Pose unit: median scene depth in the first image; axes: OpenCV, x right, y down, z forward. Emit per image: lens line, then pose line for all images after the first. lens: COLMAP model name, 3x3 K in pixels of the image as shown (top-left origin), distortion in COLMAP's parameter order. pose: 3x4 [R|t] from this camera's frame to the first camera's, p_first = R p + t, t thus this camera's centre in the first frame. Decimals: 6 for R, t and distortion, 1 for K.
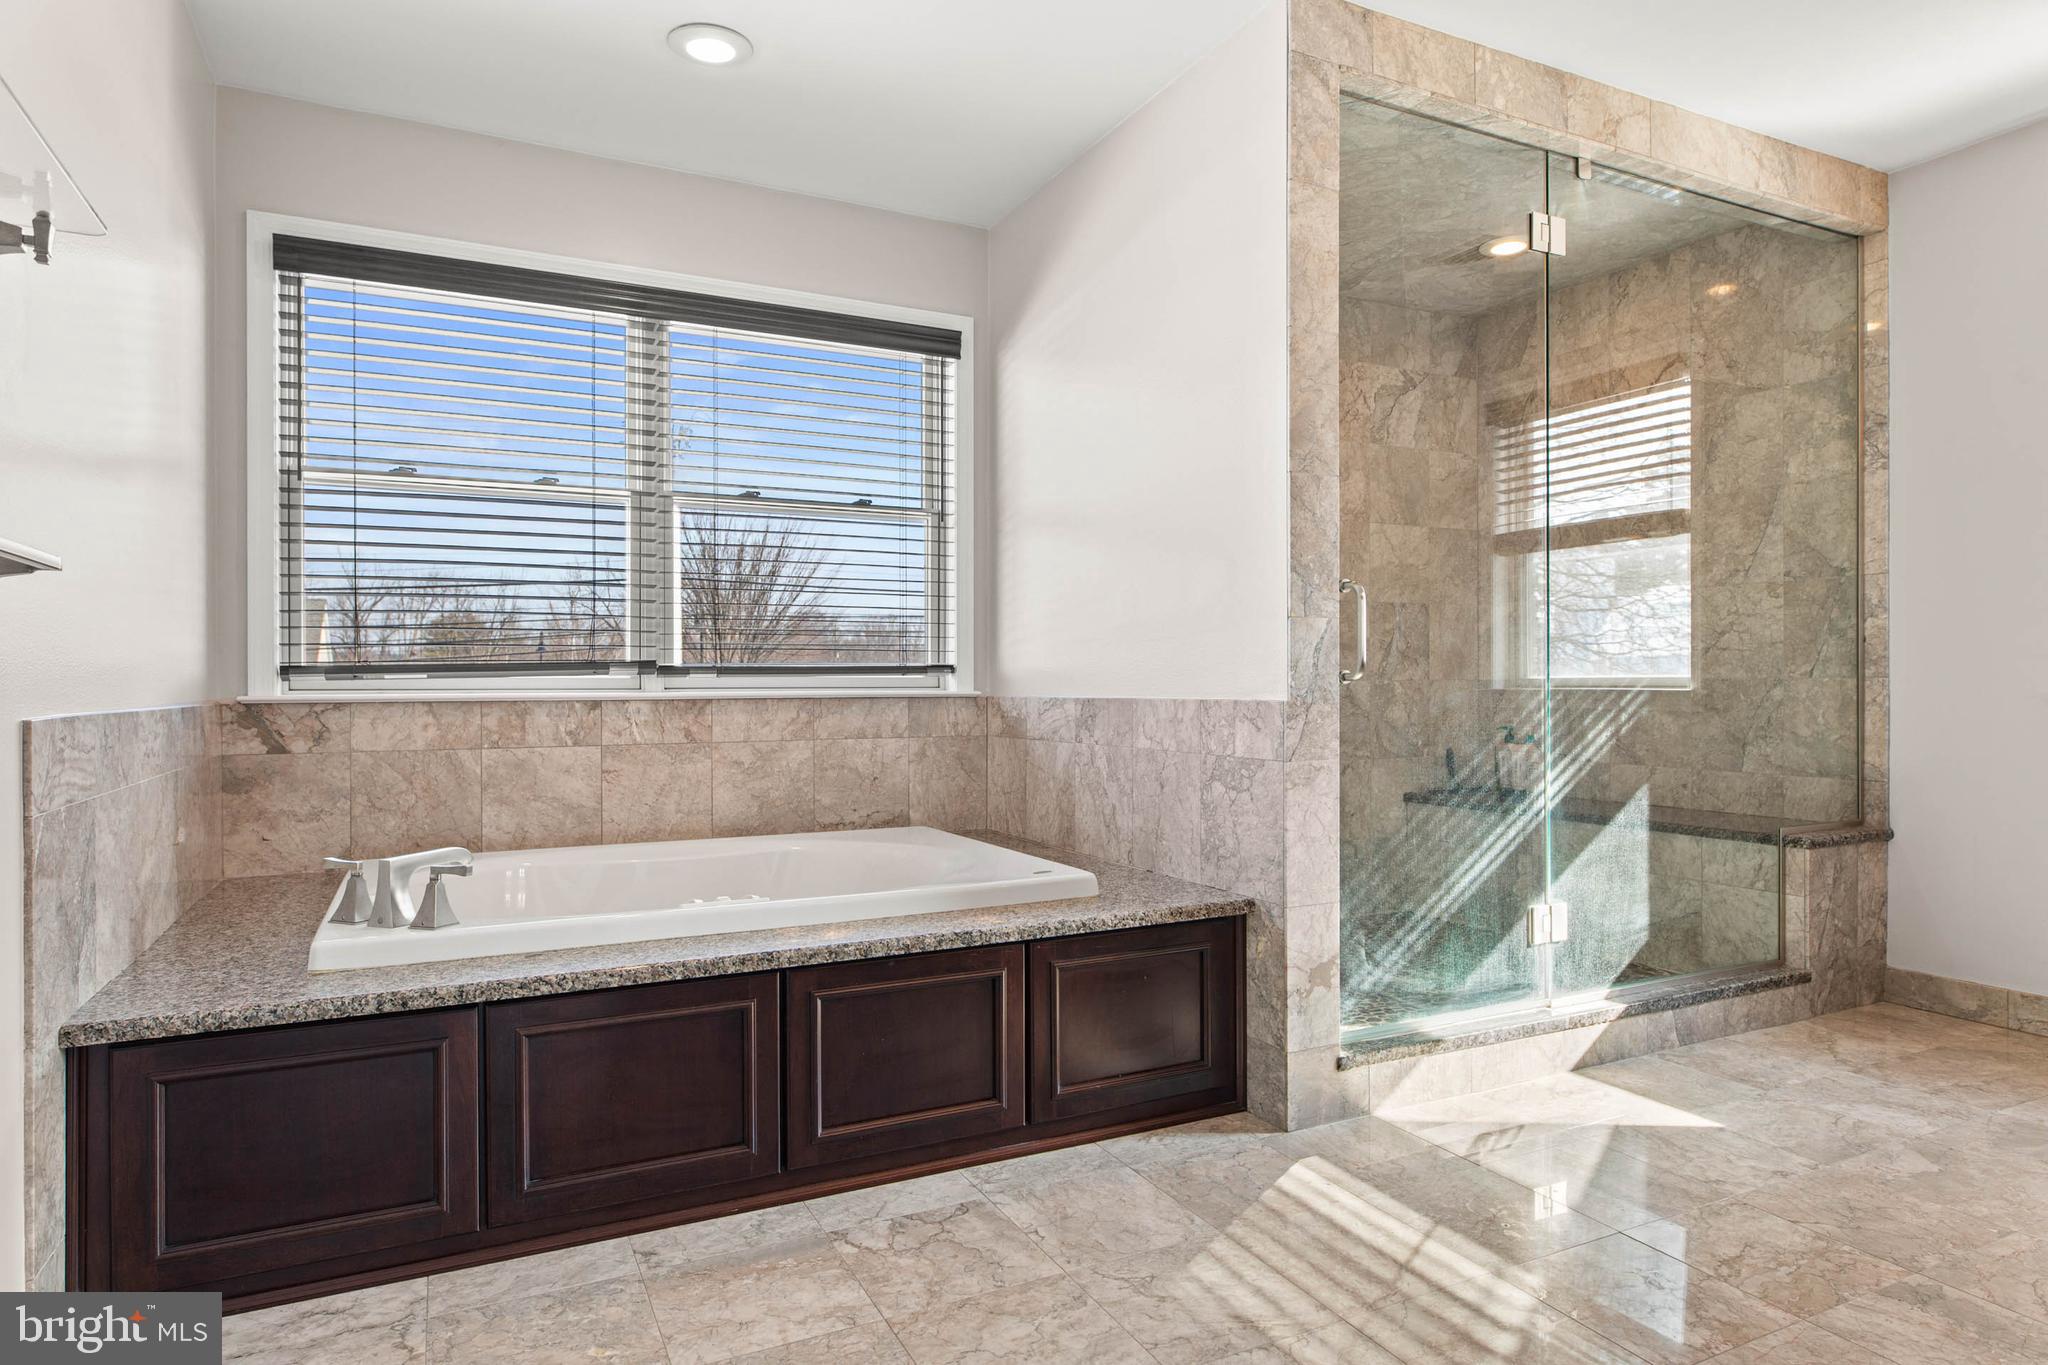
lens RADIAL K [[1170.9, 0, 1024.0], [0, 1170.9, 682.5], [0, 0, 1]] dist [0.001921, -0.001051]
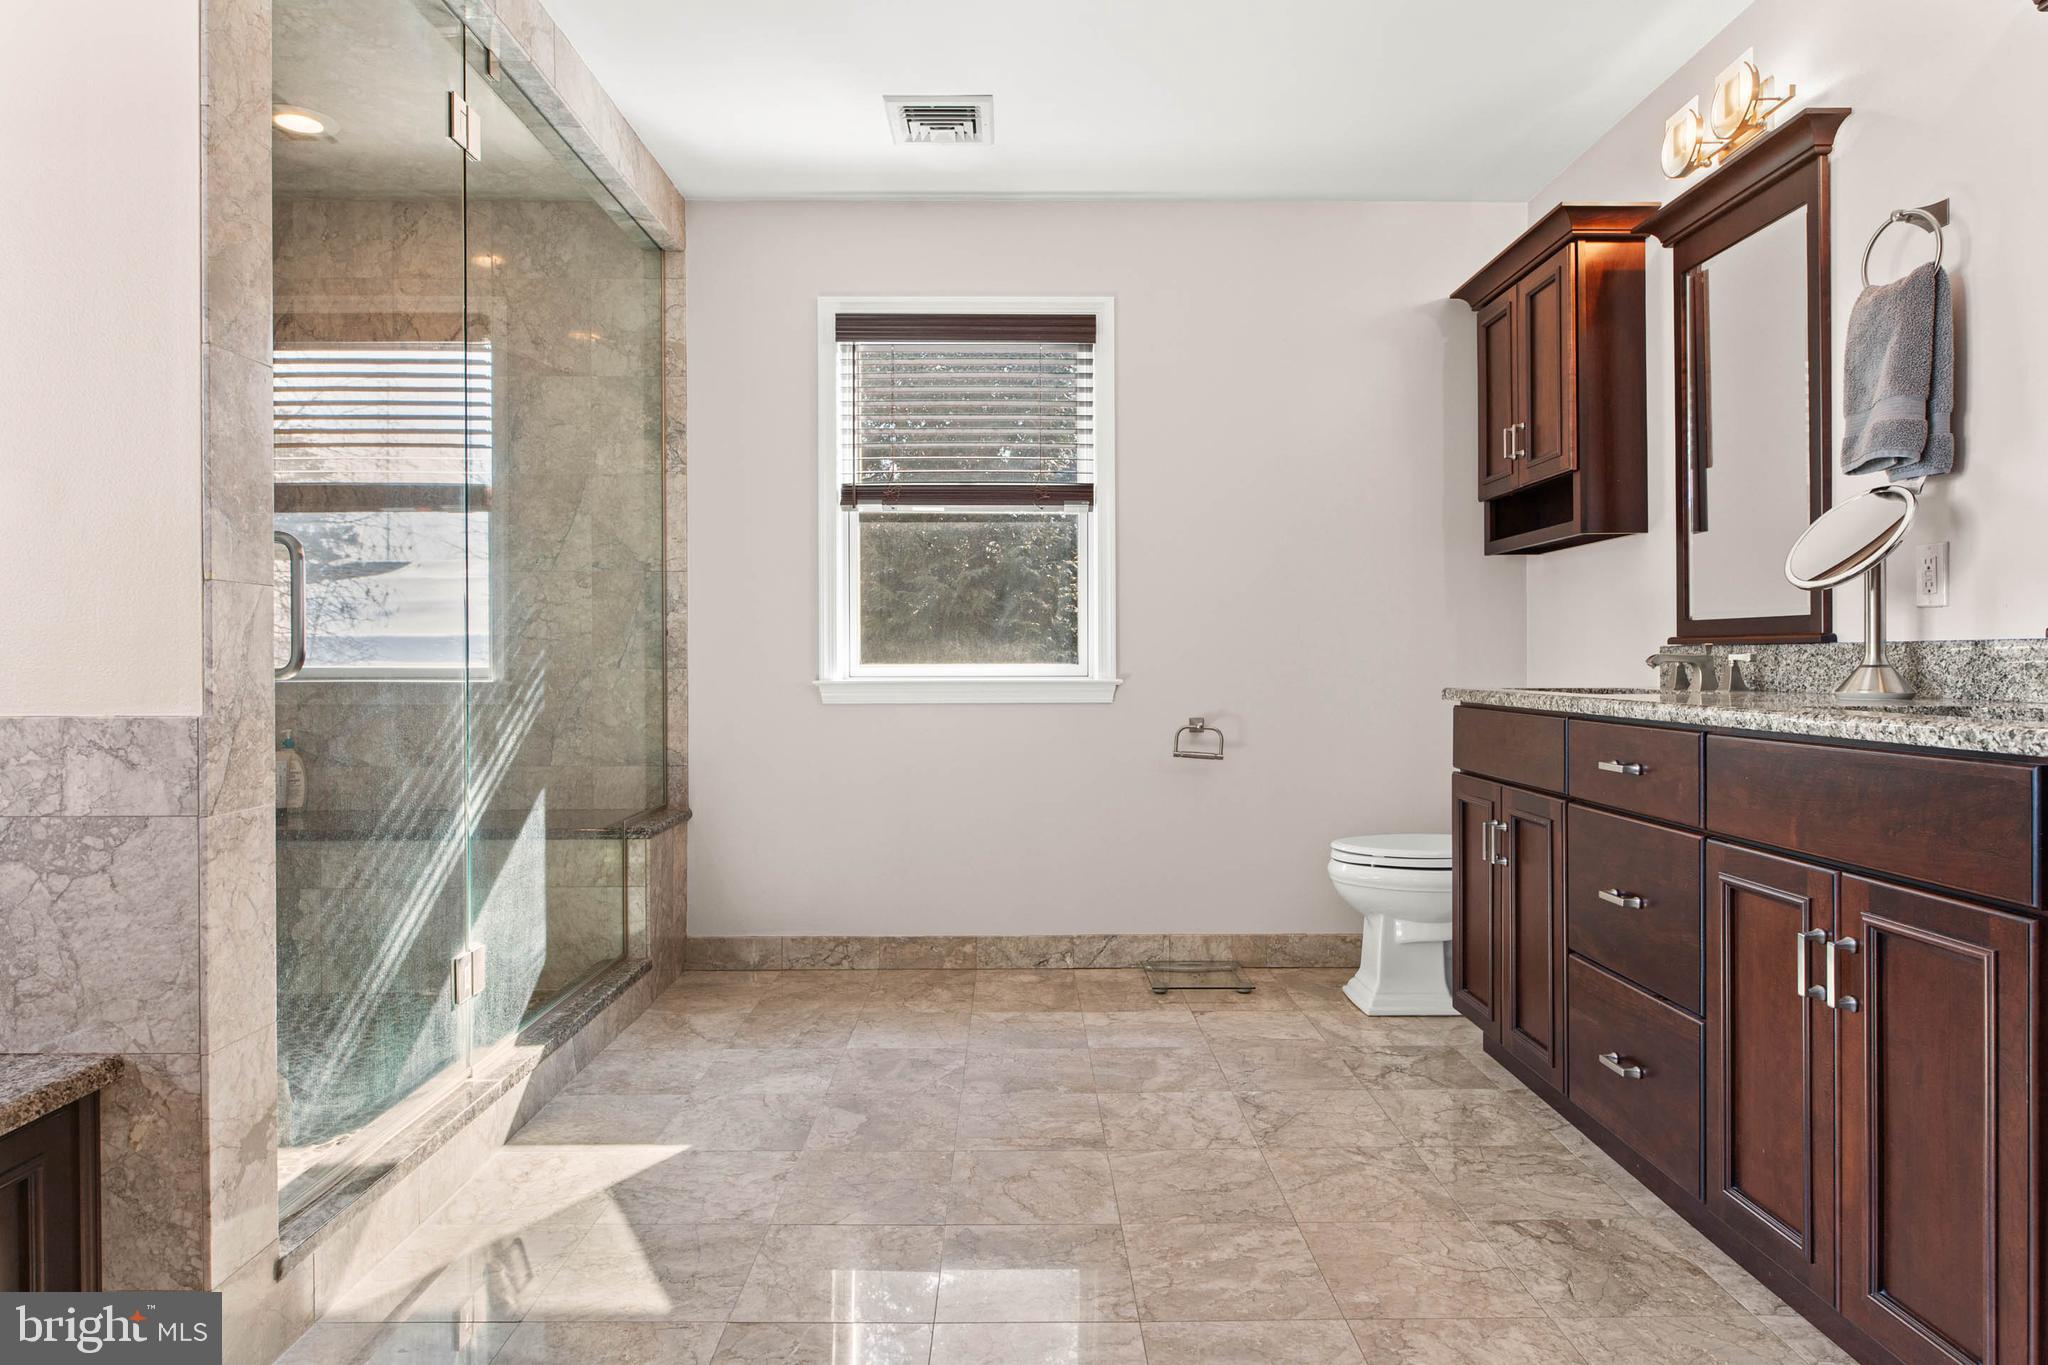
lens RADIAL K [[1182.6, 0, 1023.0], [0, 1182.6, 667.8], [0, 0, 1]] dist [-0.000515, 0.000137]
pose [[0.438680, -0.002708, 0.898639, -0.101722], [-0.000312, 0.999995, 0.003165, -0.008521], [-0.898643, -0.001669, 0.438677, 0.244919]]
